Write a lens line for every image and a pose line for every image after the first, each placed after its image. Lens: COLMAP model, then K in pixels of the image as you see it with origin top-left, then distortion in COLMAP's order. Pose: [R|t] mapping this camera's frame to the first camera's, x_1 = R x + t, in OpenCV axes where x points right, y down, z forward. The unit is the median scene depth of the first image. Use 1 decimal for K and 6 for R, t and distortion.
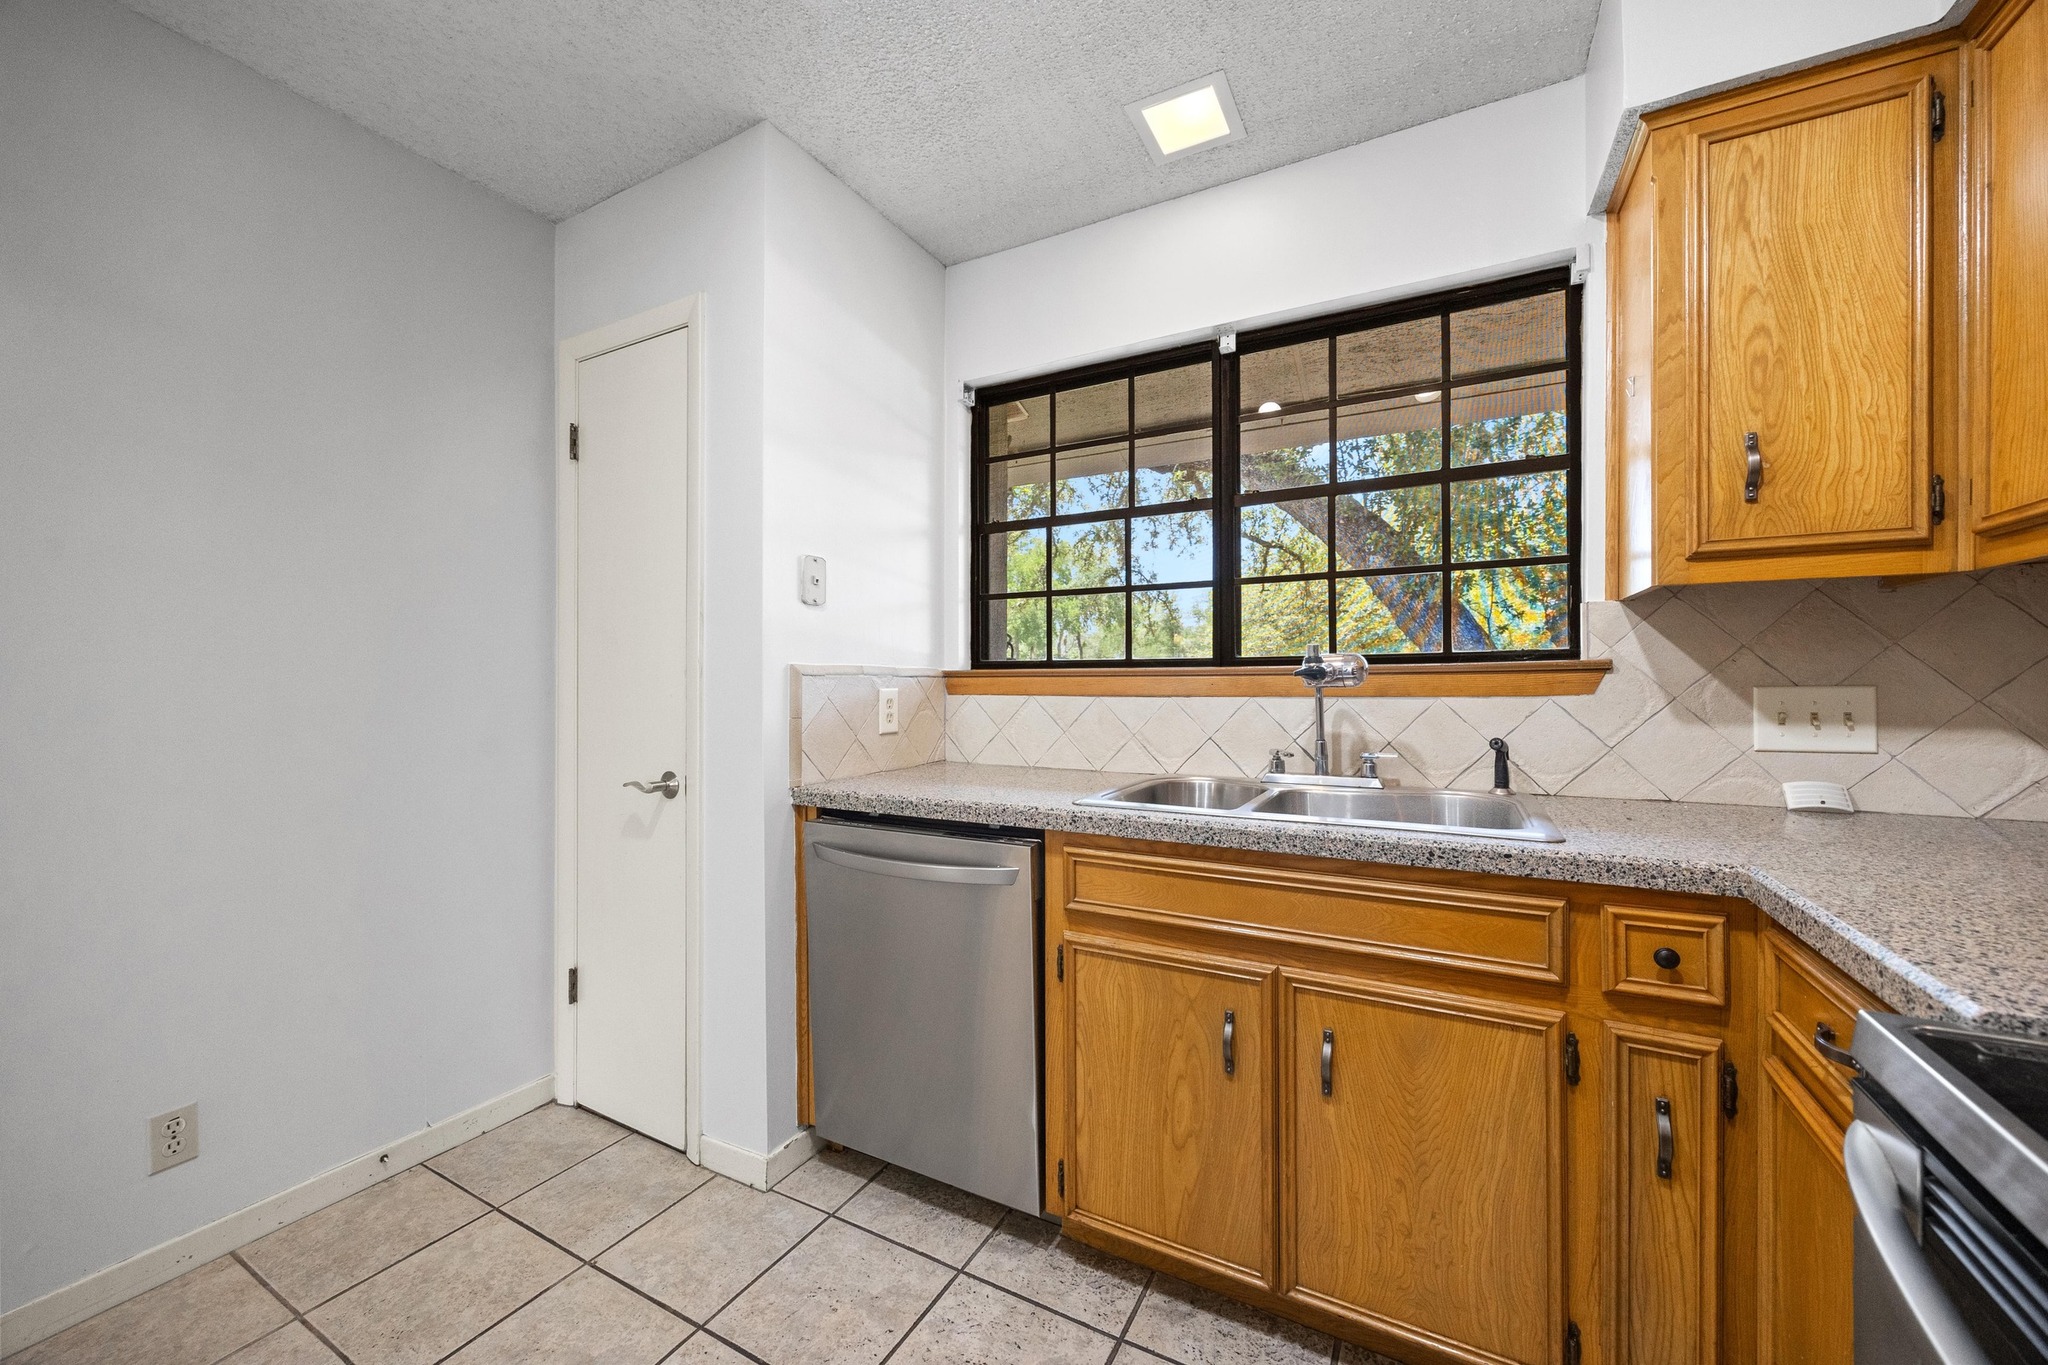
lens RADIAL K [[783.2, 0, 1027.3], [0, 783.2, 682.0], [0, 0, 1]] dist [-0.003019, -0.000213]
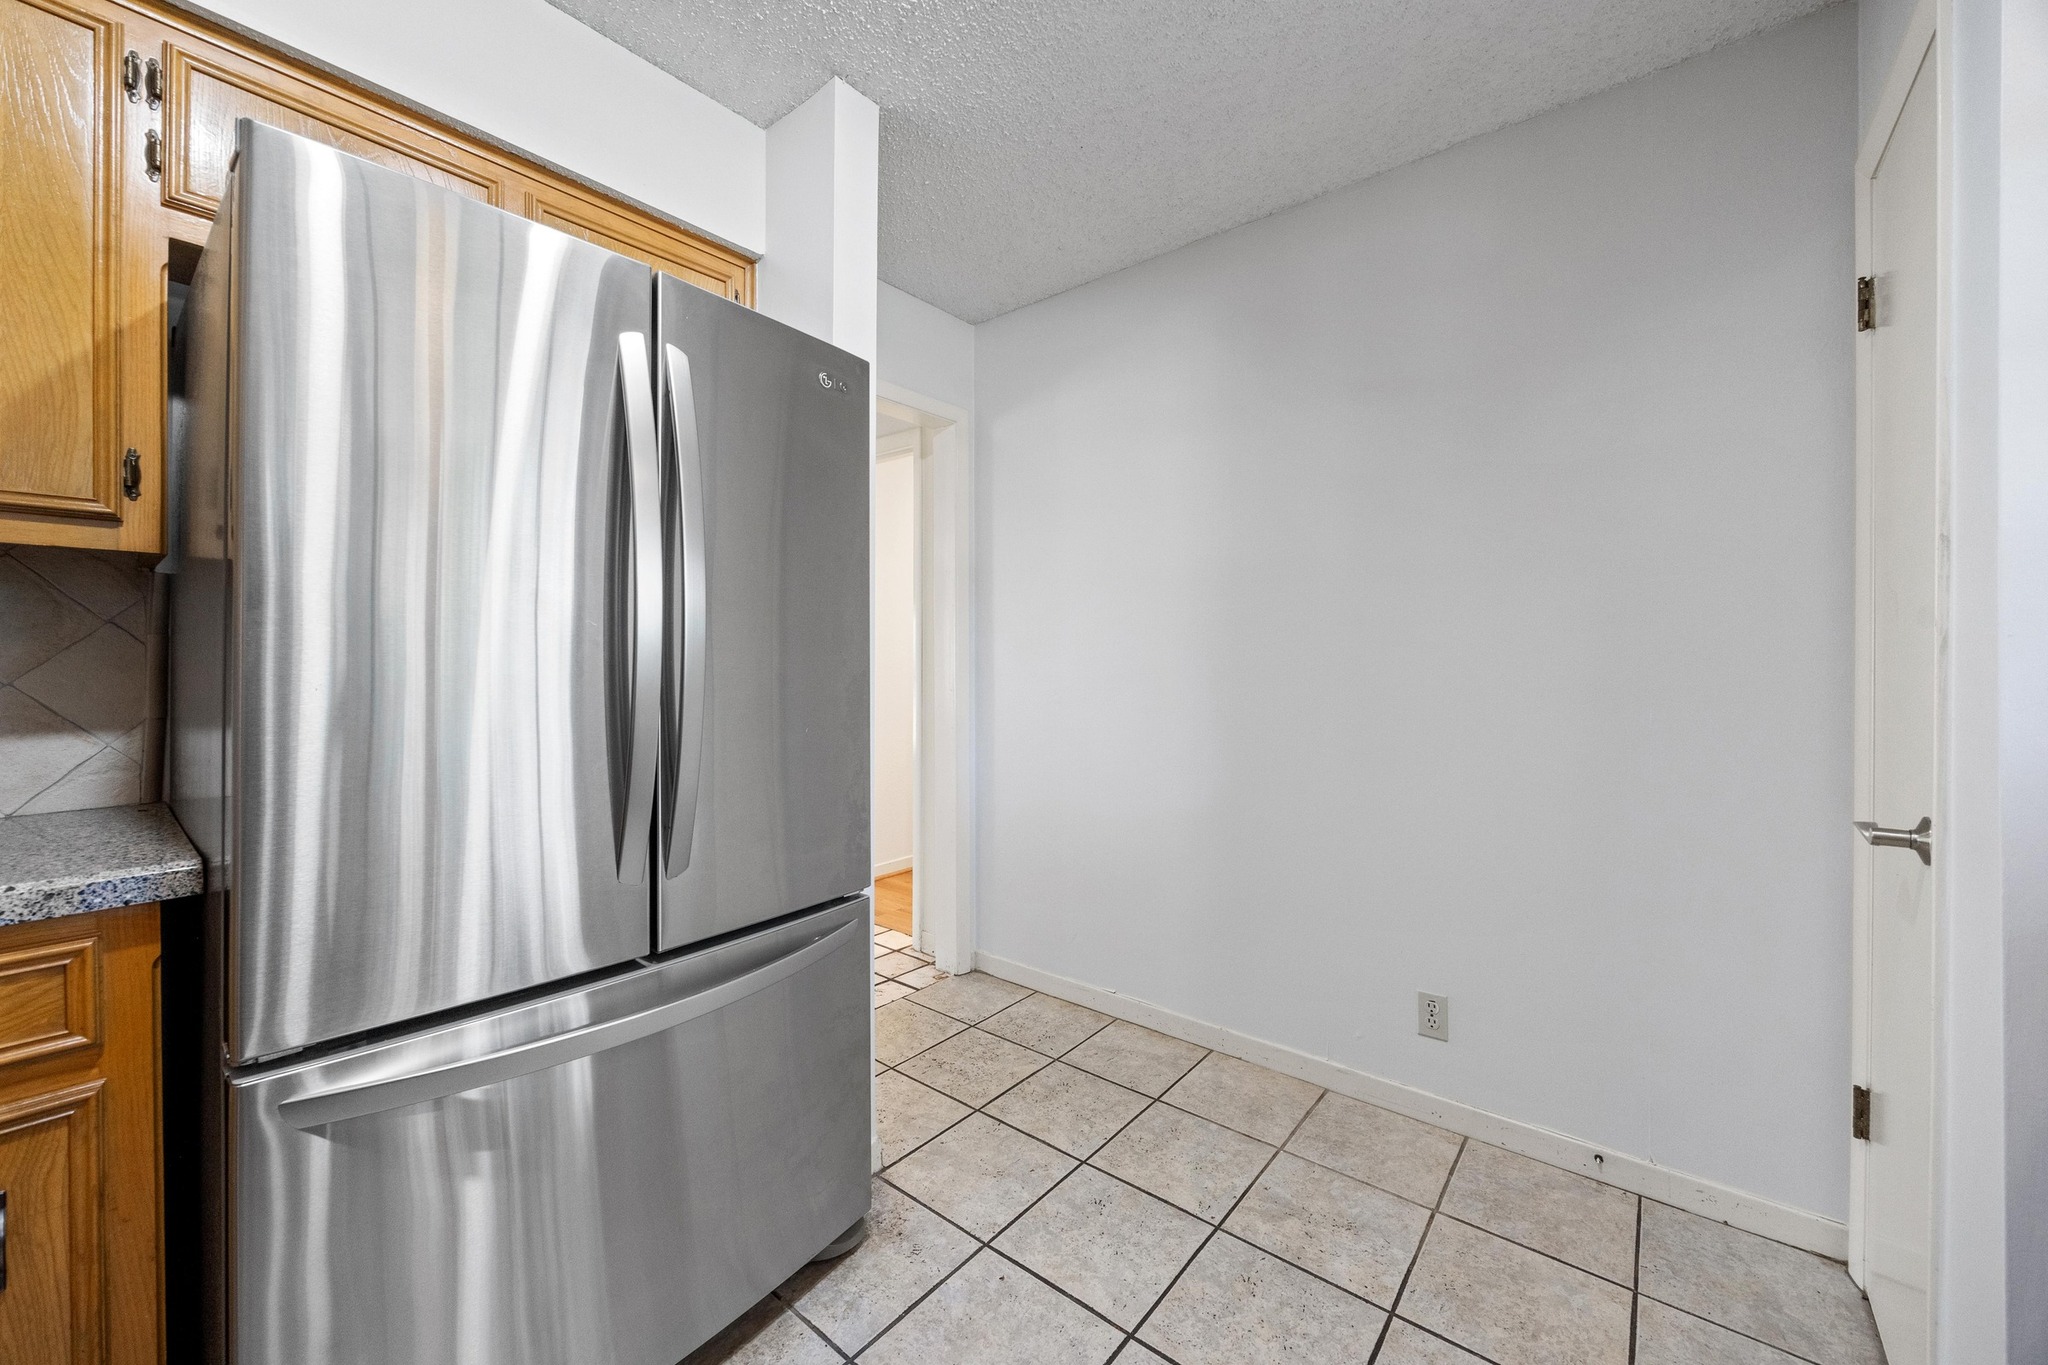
lens RADIAL K [[783.2, 0, 1028.7], [0, 783.2, 664.2], [0, 0, 1]] dist [-0.003019, -0.000213]
pose [[-0.182031, 0.007219, -0.983266, 0.234018], [-0.004613, 0.999956, 0.008196, -0.000073], [0.983282, 0.006028, -0.181989, 0.471591]]
